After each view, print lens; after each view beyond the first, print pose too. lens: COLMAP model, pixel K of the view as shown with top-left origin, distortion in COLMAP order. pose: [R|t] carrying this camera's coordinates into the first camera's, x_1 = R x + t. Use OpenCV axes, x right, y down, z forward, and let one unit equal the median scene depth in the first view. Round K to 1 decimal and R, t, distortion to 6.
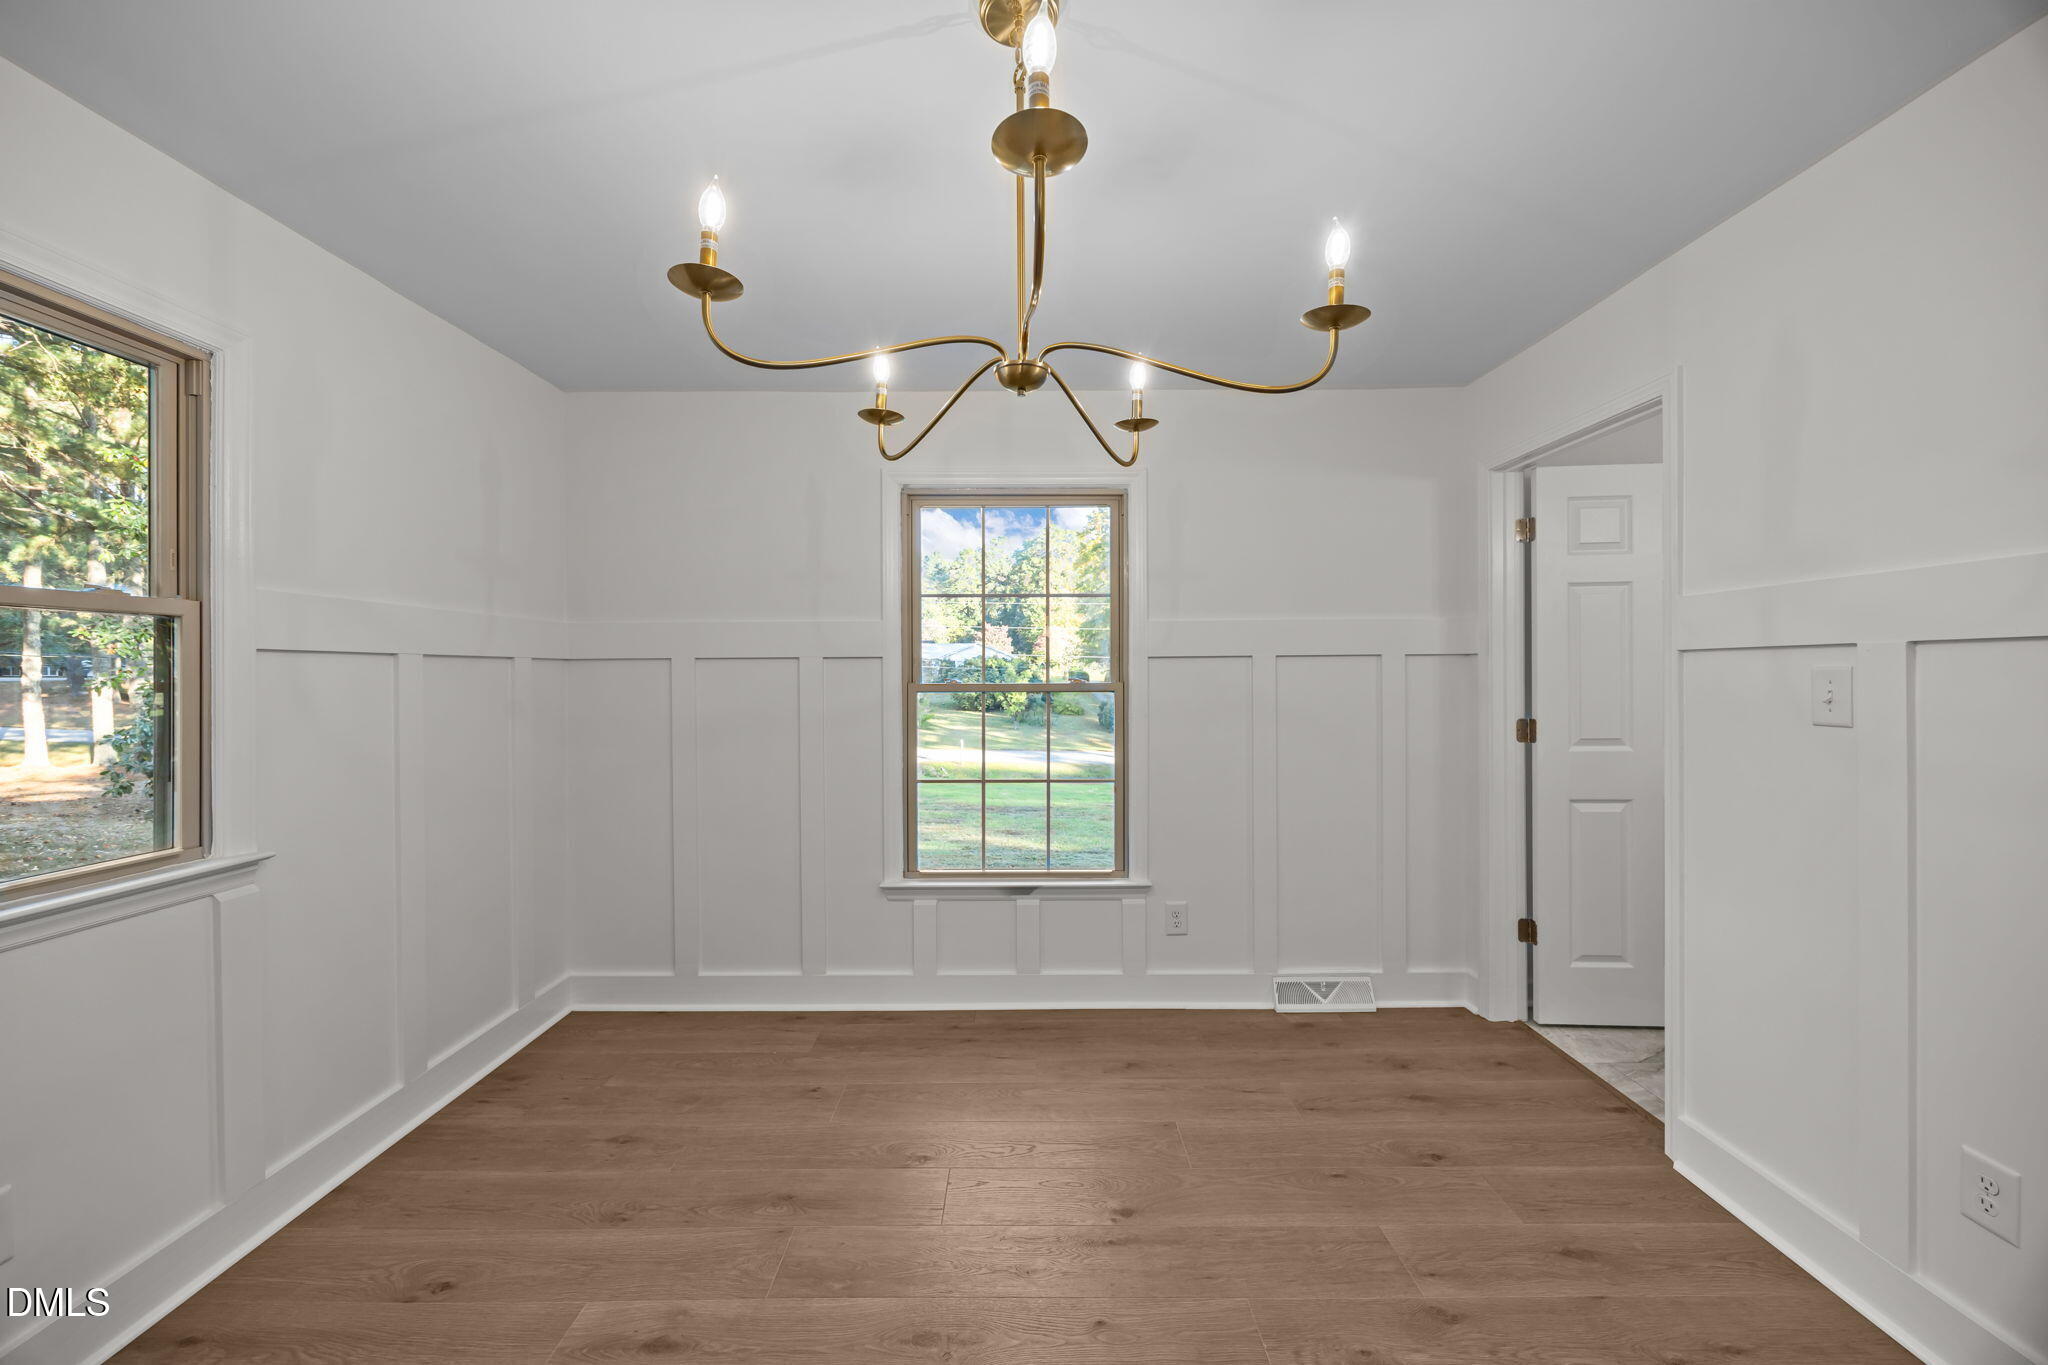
lens RADIAL K [[792.5, 0, 1027.0], [0, 792.5, 676.0], [0, 0, 1]] dist [-0.001279, 0.000226]
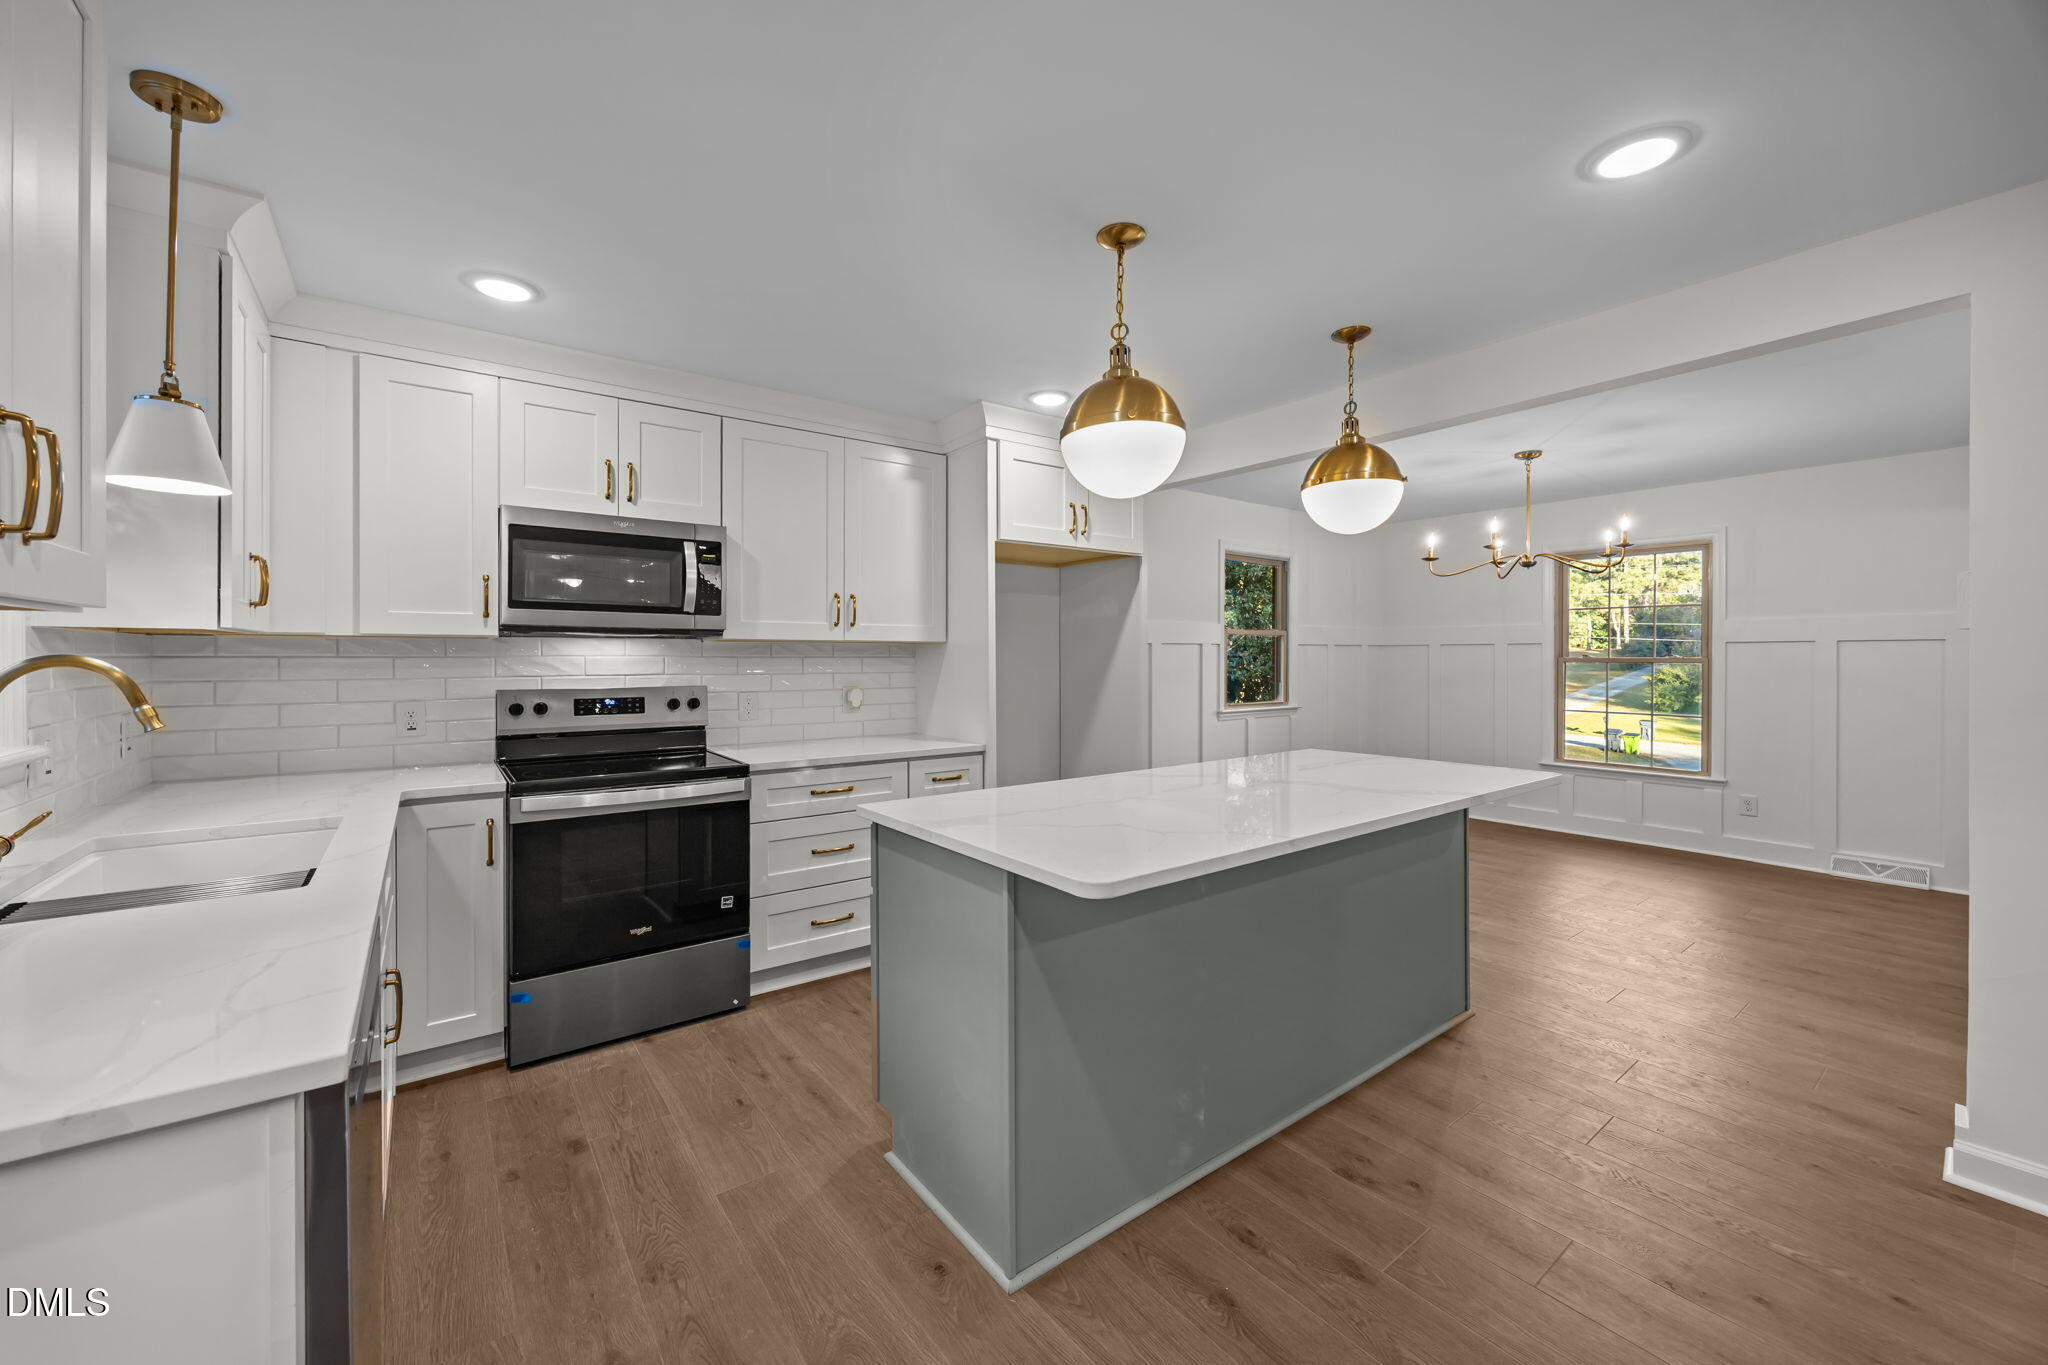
lens RADIAL K [[792.2, 0, 1017.5], [0, 792.2, 656.6], [0, 0, 1]] dist [-0.001671, 0.000116]
pose [[0.609608, 0.007731, -0.792666, 0.556690], [-0.005239, 0.999970, 0.005723, 0.003105], [0.792686, 0.000664, 0.609630, -1.154094]]
